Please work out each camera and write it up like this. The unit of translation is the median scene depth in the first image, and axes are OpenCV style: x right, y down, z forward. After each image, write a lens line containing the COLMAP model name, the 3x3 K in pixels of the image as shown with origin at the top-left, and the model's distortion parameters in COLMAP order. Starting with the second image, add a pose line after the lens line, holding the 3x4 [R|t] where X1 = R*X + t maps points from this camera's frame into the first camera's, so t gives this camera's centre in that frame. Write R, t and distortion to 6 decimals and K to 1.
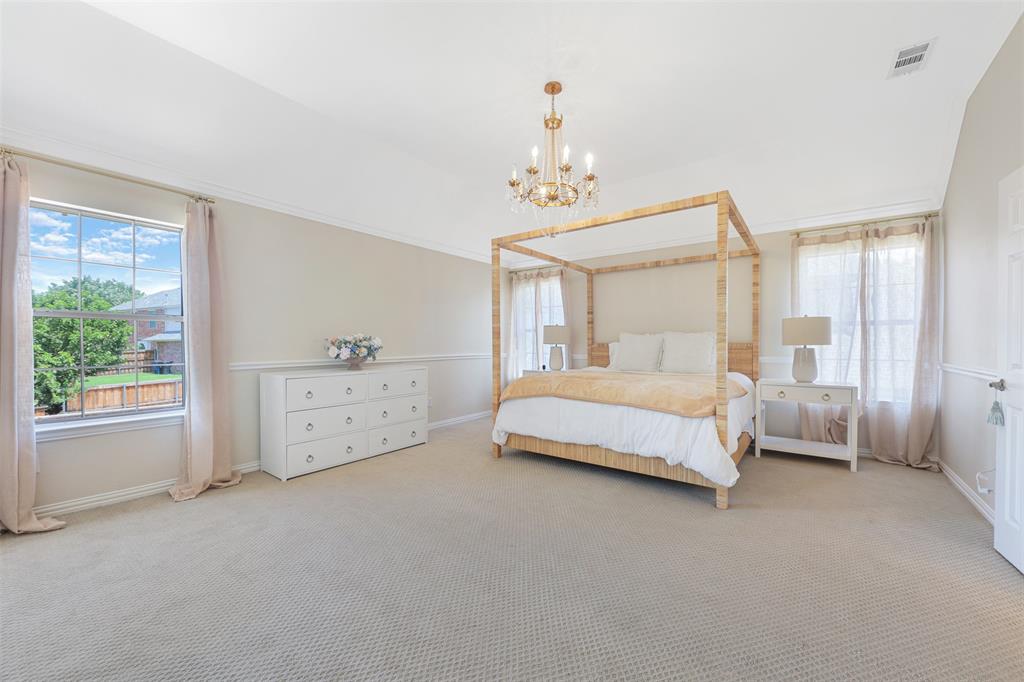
lens RADIAL K [[411.6, 0, 520.6], [0, 411.6, 343.3], [0, 0, 1]] dist [0.012665, -0.001420]
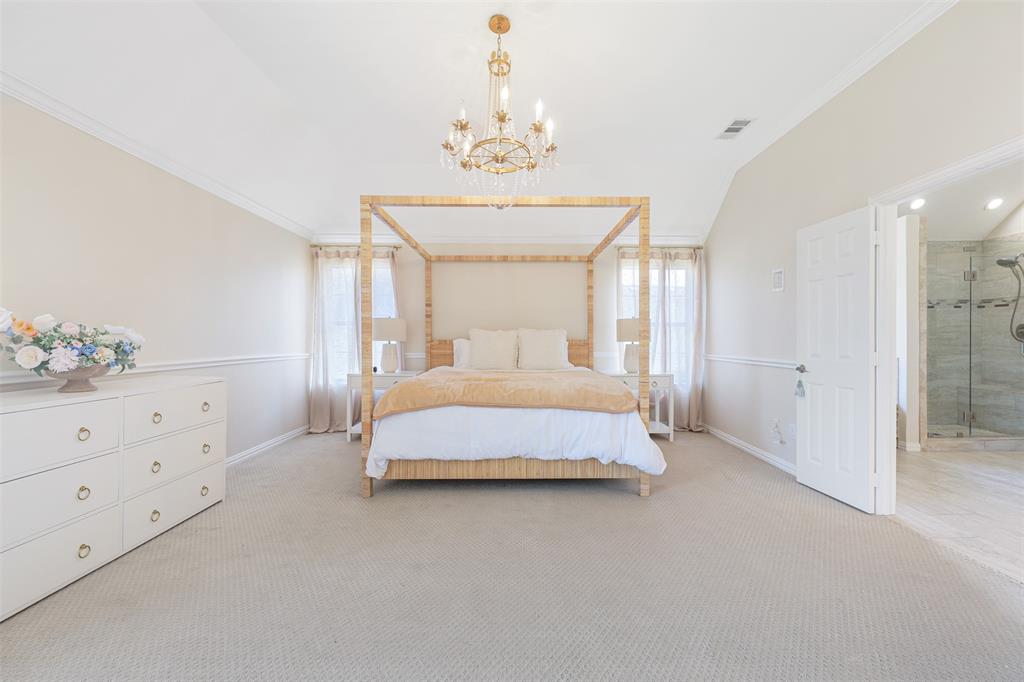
lens RADIAL K [[411.6, 0, 513.9], [0, 411.6, 340.4], [0, 0, 1]] dist [0.012665, -0.001420]
pose [[0.785484, 0.000806, 0.618882, -0.313903], [-0.001644, 0.999998, 0.000784, 0.000147], [-0.618880, -0.001633, 0.785484, 0.274005]]
